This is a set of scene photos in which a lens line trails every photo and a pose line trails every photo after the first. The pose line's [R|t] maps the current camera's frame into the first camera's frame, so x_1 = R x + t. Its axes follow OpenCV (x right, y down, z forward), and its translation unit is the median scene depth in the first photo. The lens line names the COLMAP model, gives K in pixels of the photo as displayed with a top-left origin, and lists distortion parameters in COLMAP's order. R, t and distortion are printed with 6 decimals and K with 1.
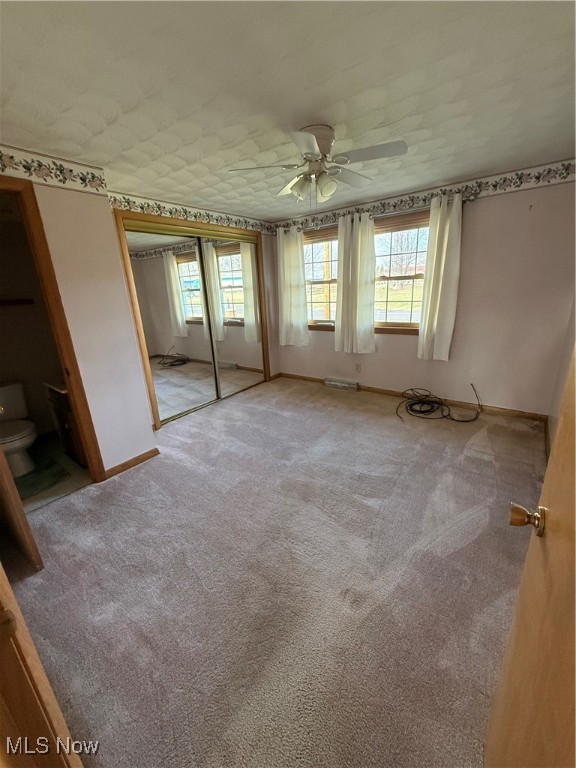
lens RADIAL K [[308.2, 0, 288.5], [0, 308.2, 383.9], [0, 0, 1]] dist [-0.000588, -0.000062]
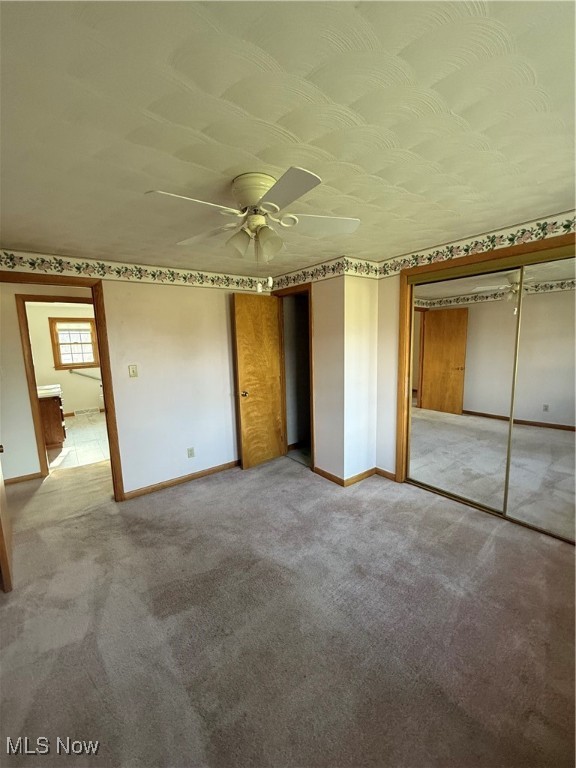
lens RADIAL K [[308.2, 0, 287.4], [0, 308.2, 386.1], [0, 0, 1]] dist [-0.000588, -0.000062]
pose [[-0.267567, 0.193541, -0.943902, 0.803975], [-0.253140, 0.931088, 0.262671, -0.461876], [0.929692, 0.309222, -0.200135, 1.203775]]
